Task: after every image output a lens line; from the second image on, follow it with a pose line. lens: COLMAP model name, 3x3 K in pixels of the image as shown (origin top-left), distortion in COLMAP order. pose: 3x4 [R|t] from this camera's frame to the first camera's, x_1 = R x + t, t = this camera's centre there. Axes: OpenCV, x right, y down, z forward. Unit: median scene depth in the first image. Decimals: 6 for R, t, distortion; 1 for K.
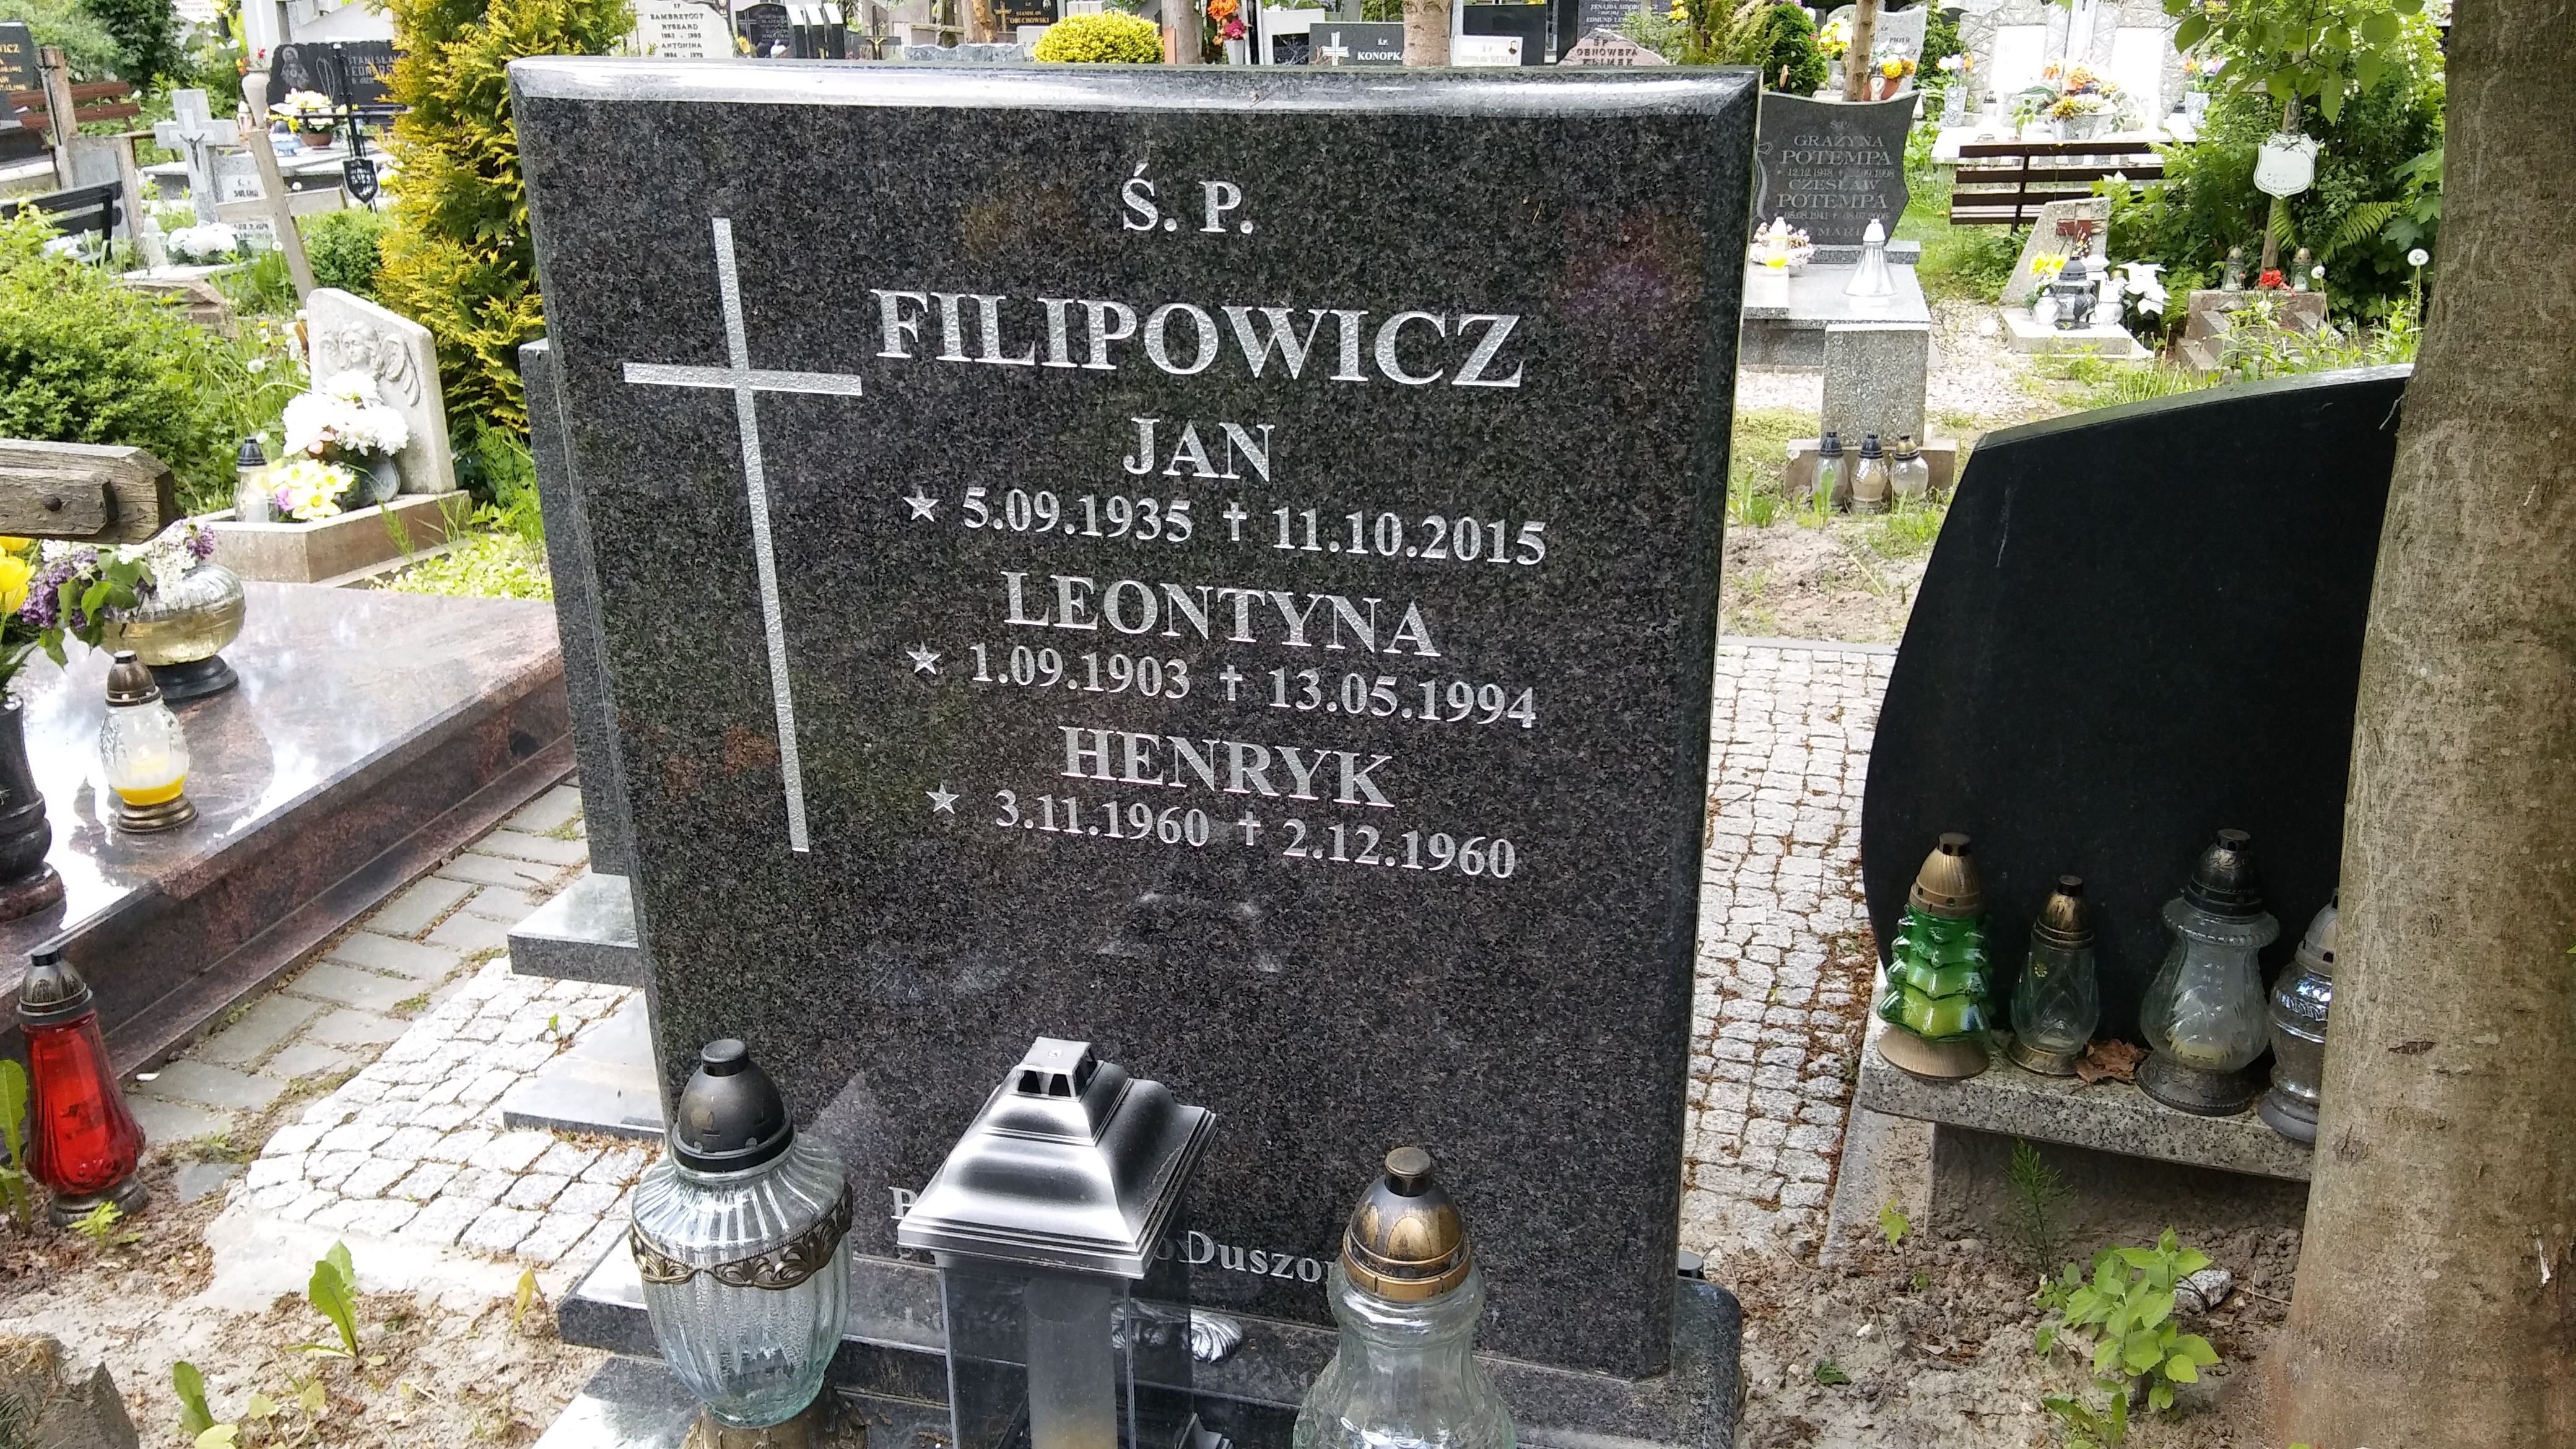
lens RADIAL K [[2099.9, 0, 1316.3], [0, 2099.9, 682.7], [0, 0, 1]] dist [0.083033, -0.036033]
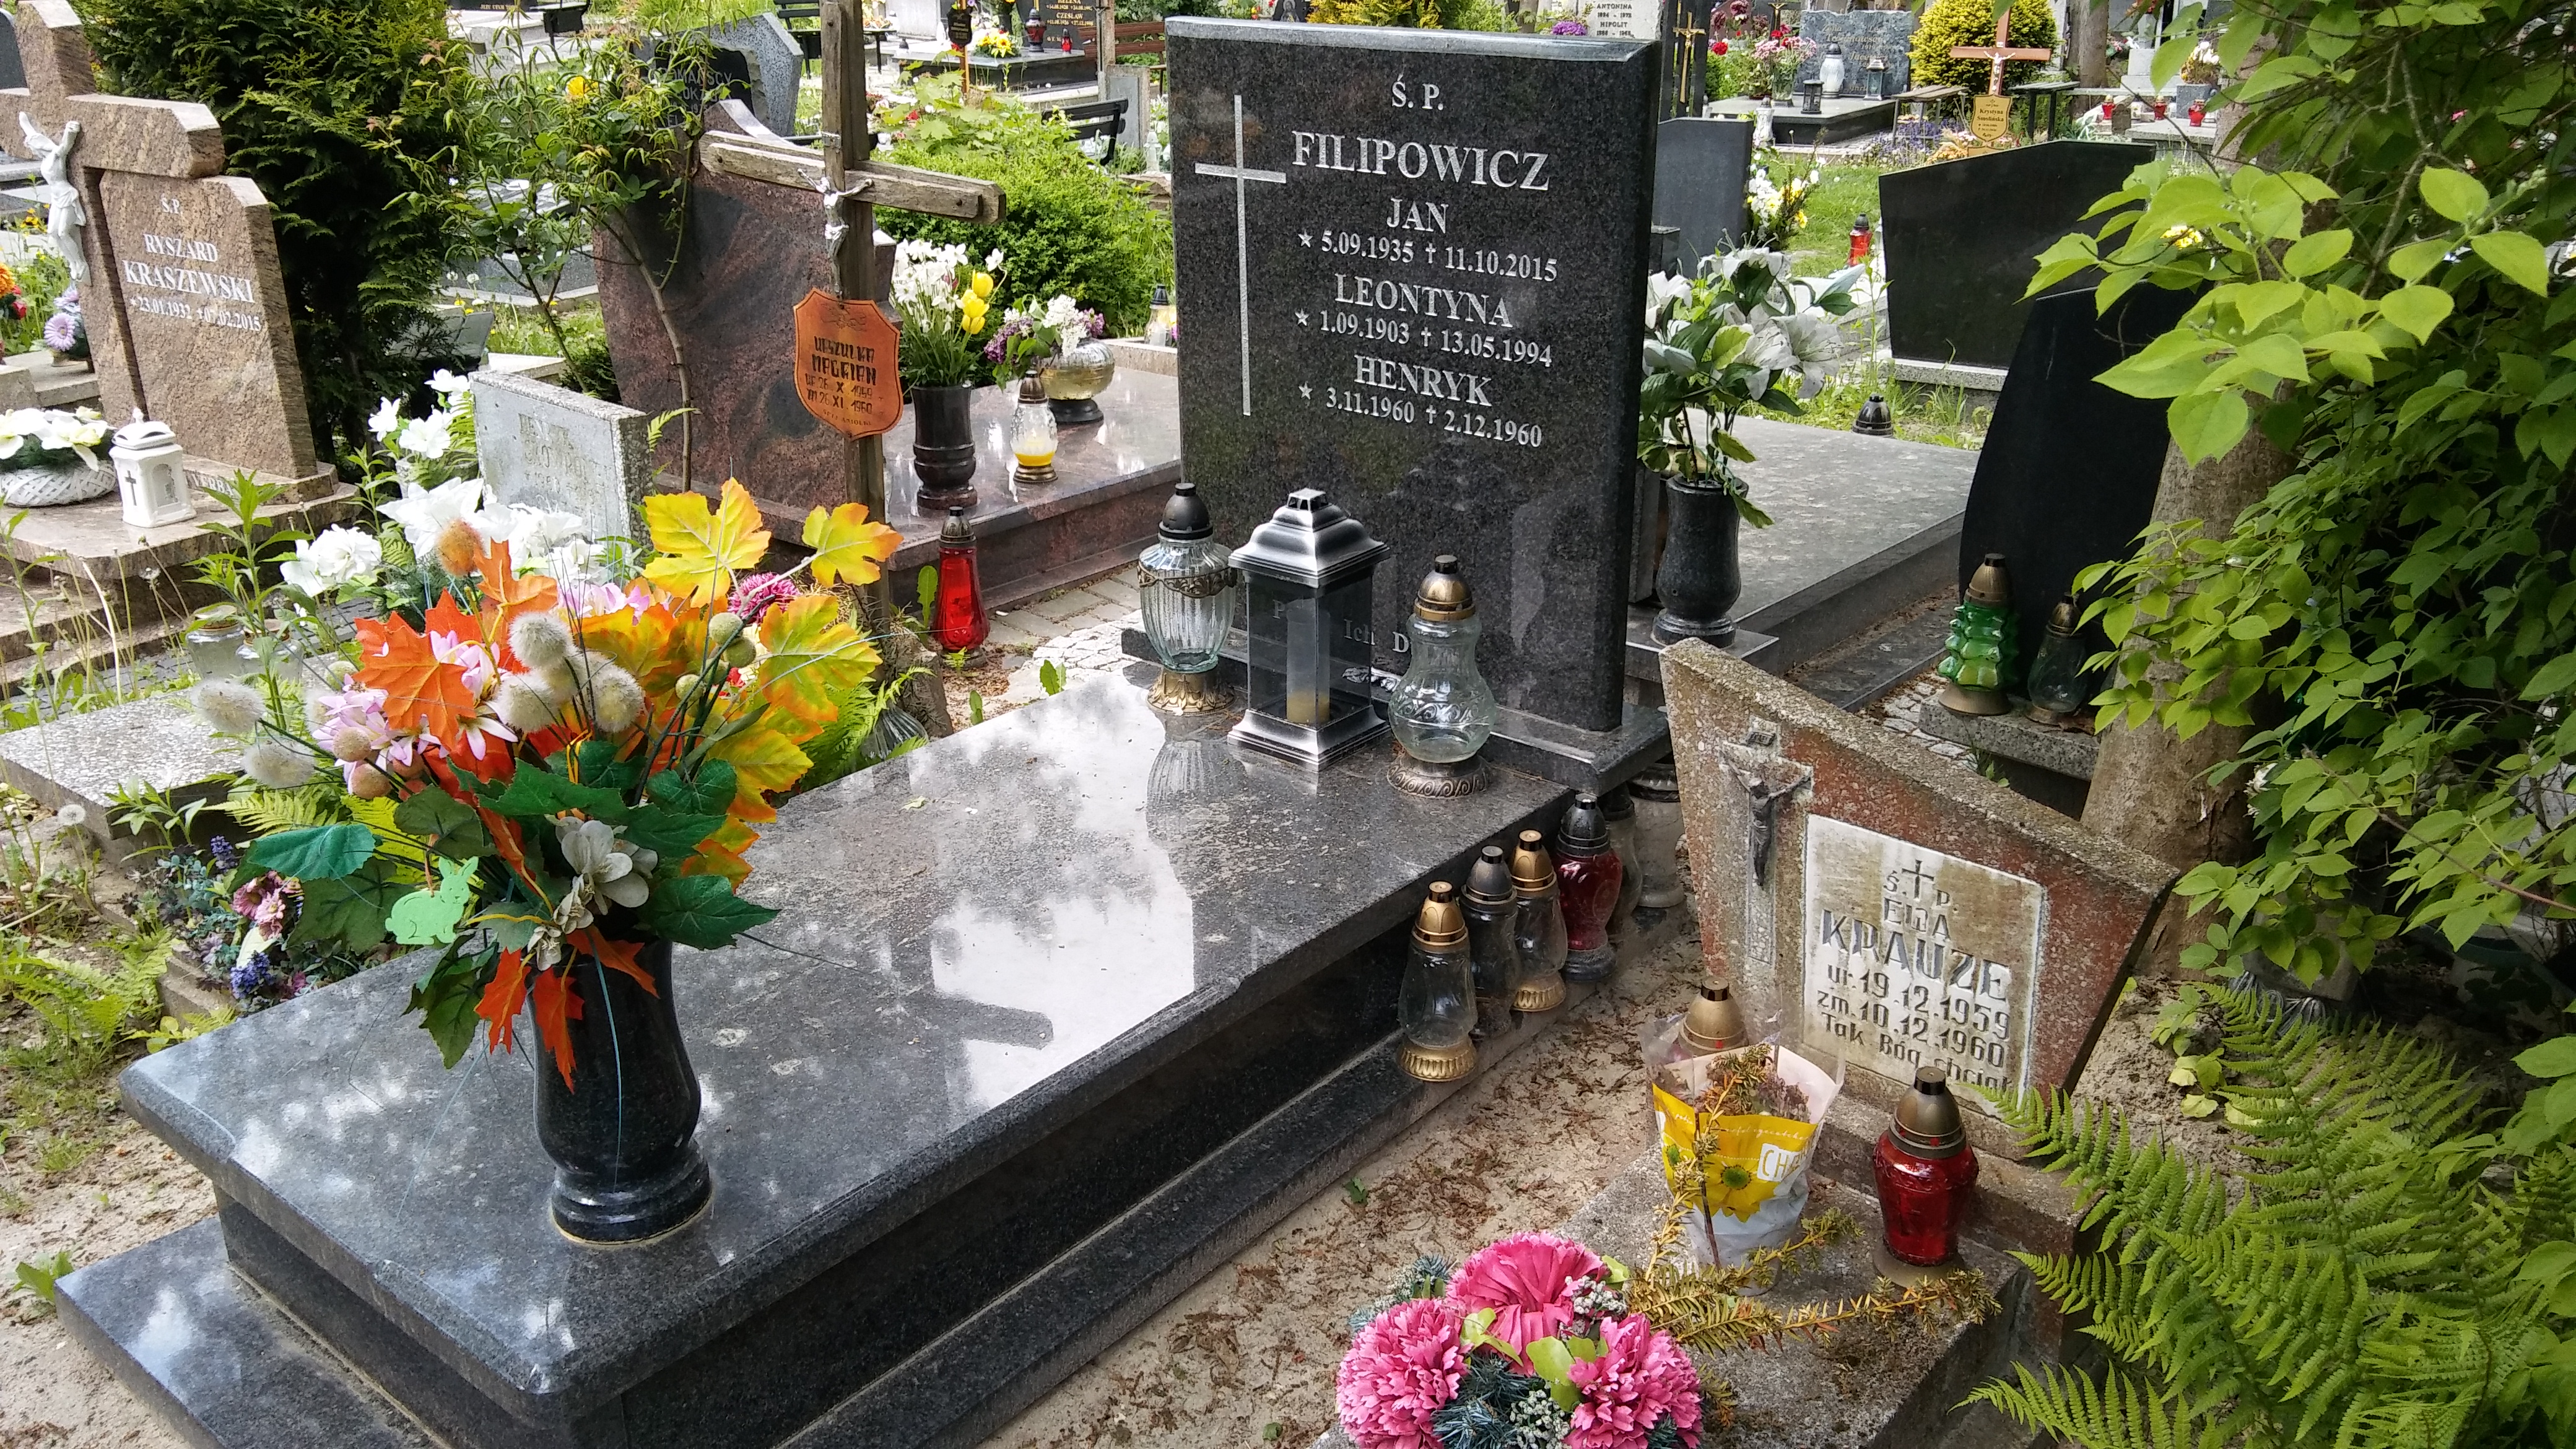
lens RADIAL K [[2099.9, 0, 1286.4], [0, 2099.9, 726.8], [0, 0, 1]] dist [0.083033, -0.036033]
pose [[0.901917, 0.167517, -0.398100, 0.726979], [-0.151606, 0.985861, 0.071371, 0.252385], [0.404427, -0.004017, 0.914562, -0.942782]]
